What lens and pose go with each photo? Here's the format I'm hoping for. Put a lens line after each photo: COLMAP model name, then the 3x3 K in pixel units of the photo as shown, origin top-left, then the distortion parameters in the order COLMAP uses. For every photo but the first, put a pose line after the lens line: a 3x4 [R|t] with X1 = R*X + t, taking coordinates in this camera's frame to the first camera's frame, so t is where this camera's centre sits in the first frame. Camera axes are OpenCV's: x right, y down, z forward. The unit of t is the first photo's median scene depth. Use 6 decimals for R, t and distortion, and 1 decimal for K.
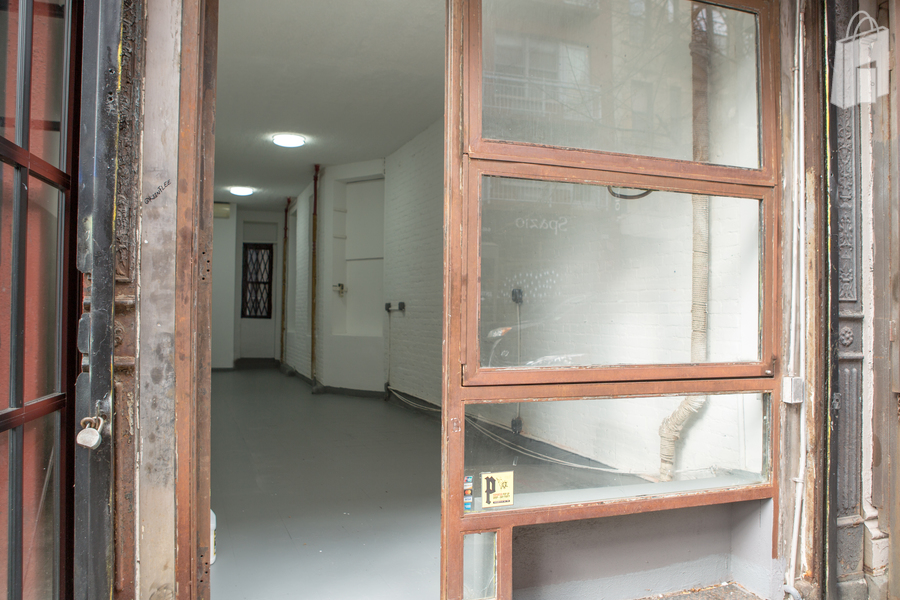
lens RADIAL K [[705.7, 0, 455.0], [0, 705.7, 297.4], [0, 0, 1]] dist [-0.069885, 0.007559]
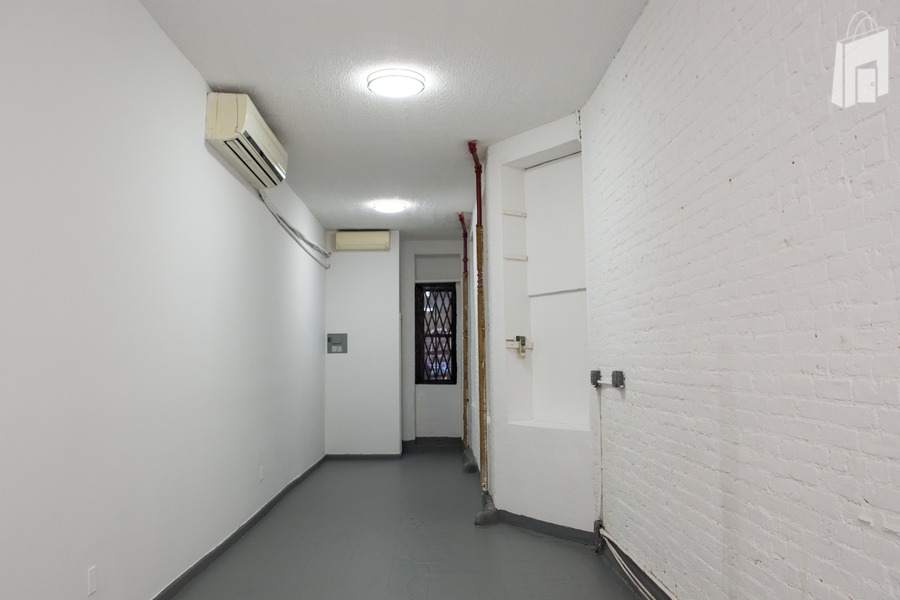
lens RADIAL K [[705.7, 0, 455.0], [0, 705.7, 297.4], [0, 0, 1]] dist [-0.069885, 0.007559]
pose [[0.940132, -0.049483, -0.337199, -0.043215], [0.026916, 0.997093, -0.071278, -0.042387], [0.339746, 0.057935, 0.938731, 1.613672]]
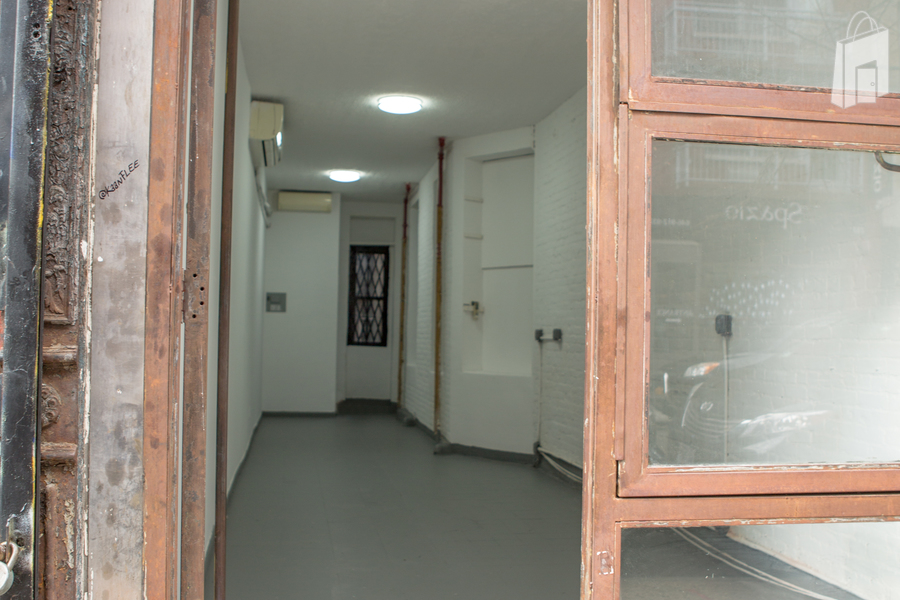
lens RADIAL K [[941.7, 0, 450.0], [0, 941.7, 300.0], [0, 0, 1]] dist [-0.092058, 0.010025]
pose [[0.979227, 0.000535, -0.202767, 0.031576], [-0.003507, 0.999892, -0.014294, -0.027315], [0.202738, 0.014708, 0.979123, 0.204294]]
